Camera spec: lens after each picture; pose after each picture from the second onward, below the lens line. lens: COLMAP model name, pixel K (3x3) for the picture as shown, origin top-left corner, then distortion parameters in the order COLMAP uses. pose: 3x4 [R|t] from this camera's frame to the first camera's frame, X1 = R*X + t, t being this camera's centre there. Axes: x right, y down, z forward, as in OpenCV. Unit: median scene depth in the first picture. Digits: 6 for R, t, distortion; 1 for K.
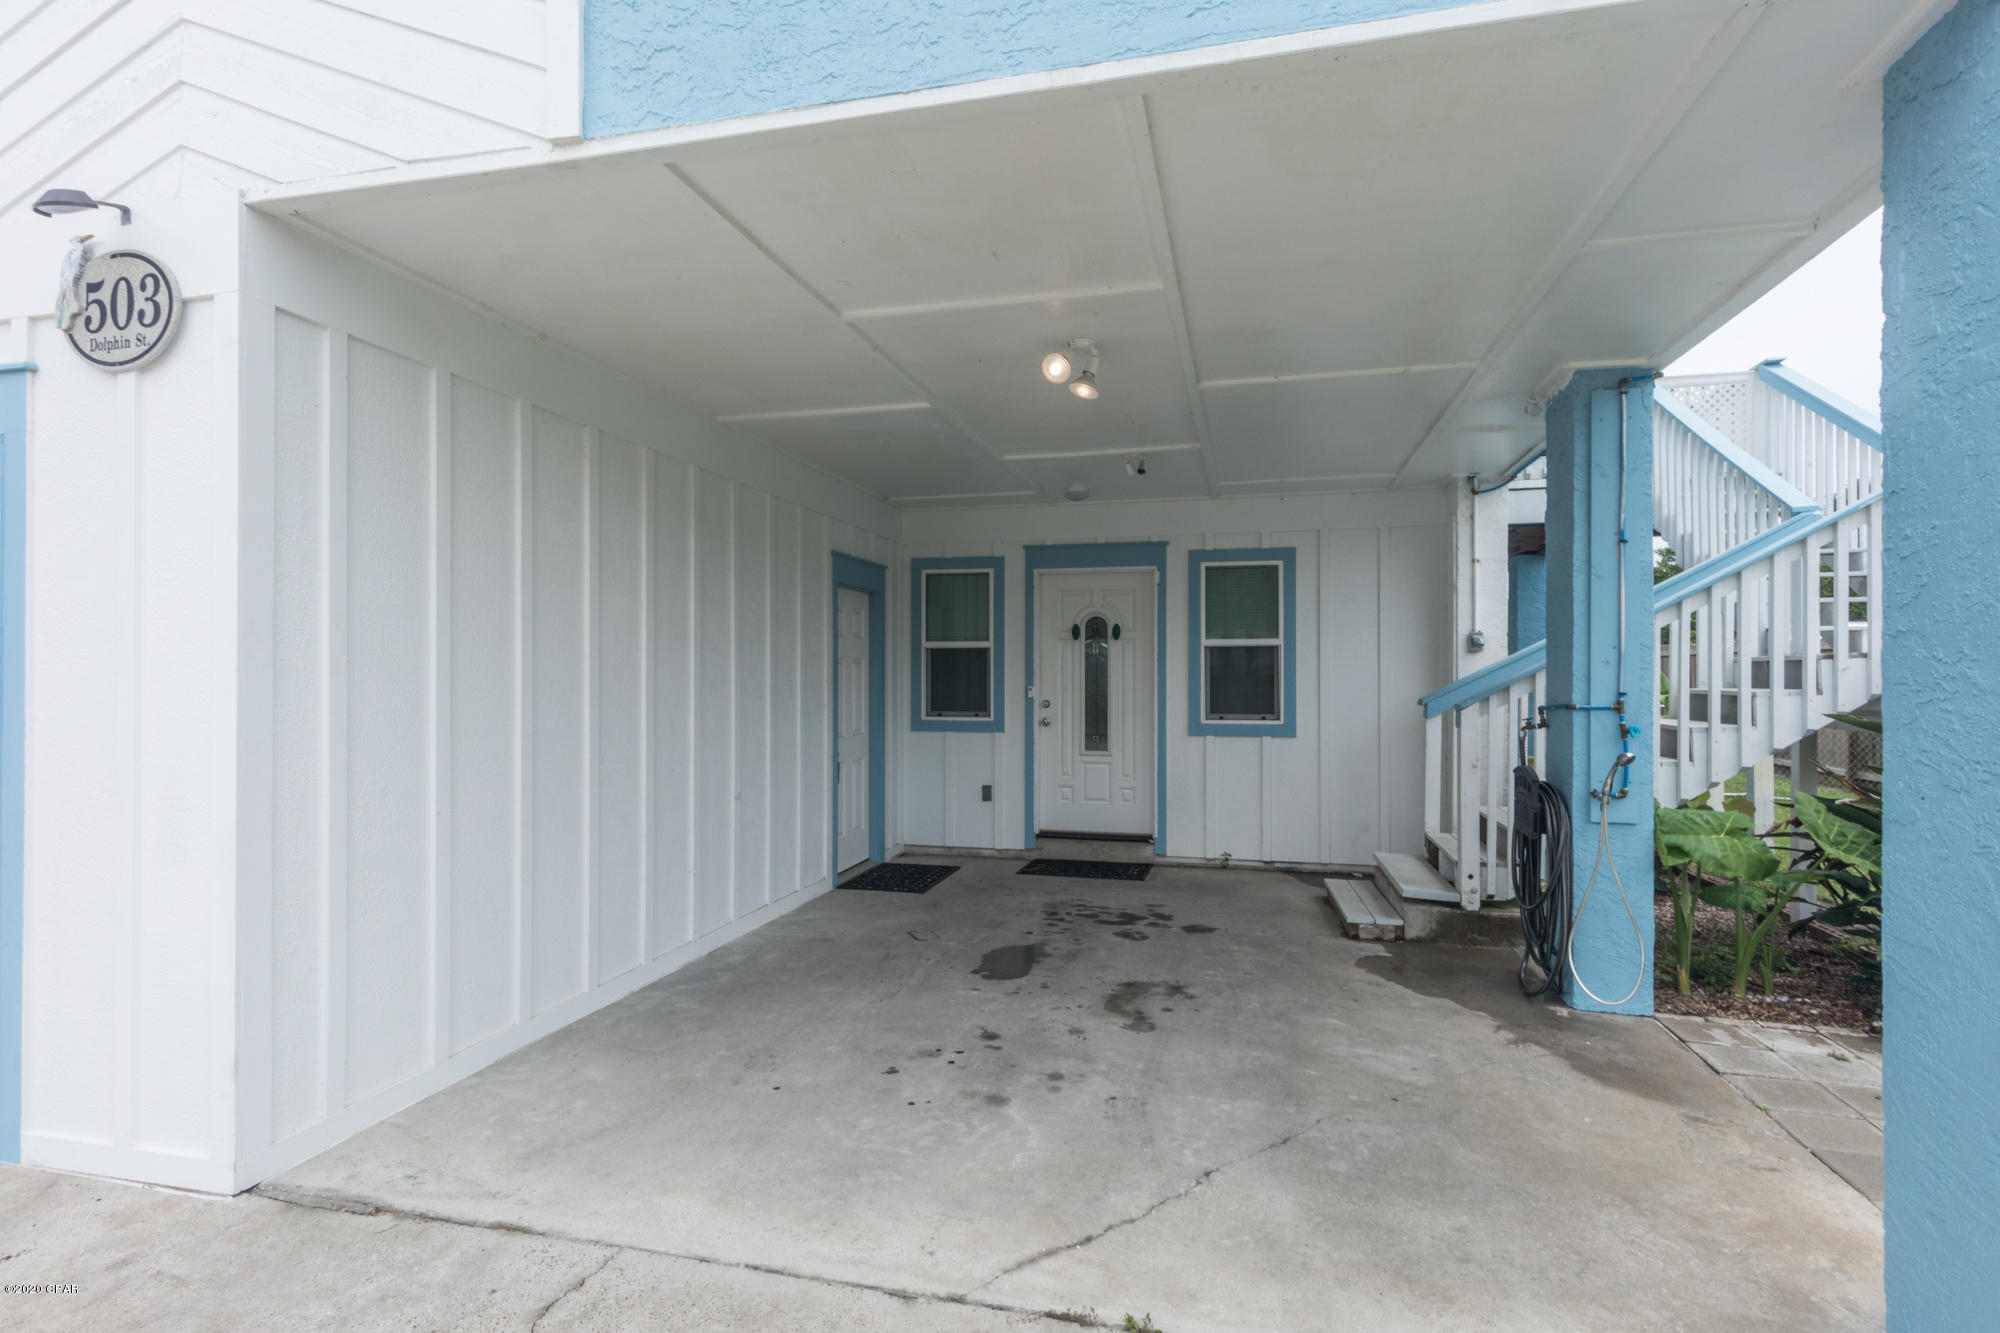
lens RADIAL K [[977.3, 0, 1007.0], [0, 977.3, 660.9], [0, 0, 1]] dist [0.000118, 0.000610]
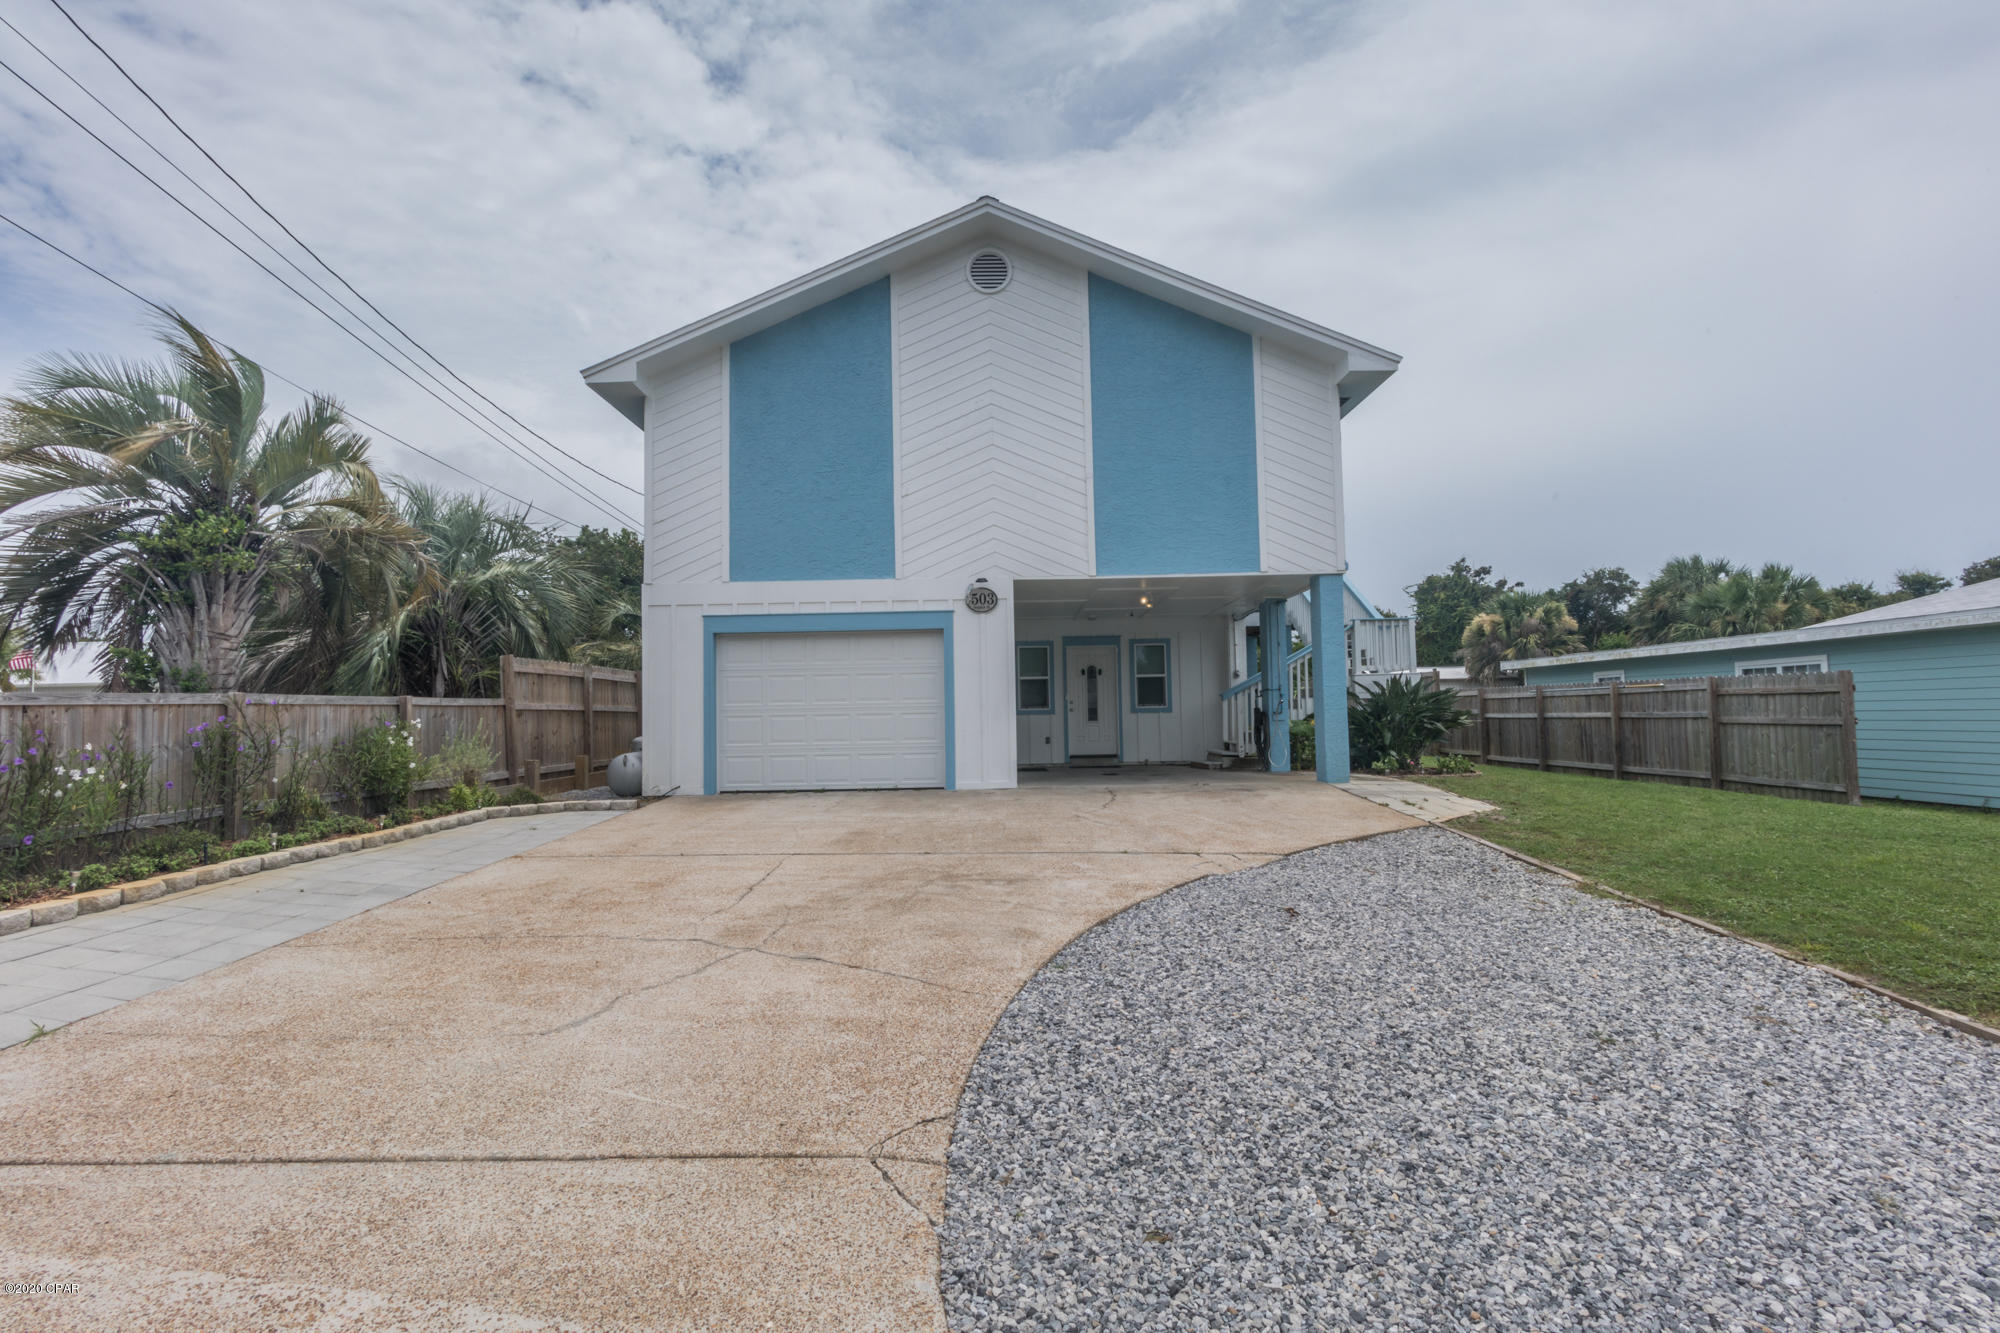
lens RADIAL K [[977.3, 0, 1000.4], [0, 977.3, 666.3], [0, 0, 1]] dist [0.000118, 0.000610]
pose [[0.967745, -0.008812, 0.251777, -0.775407], [0.019018, 0.999092, -0.038133, 0.046834], [-0.251212, 0.041691, 0.967034, -1.351537]]
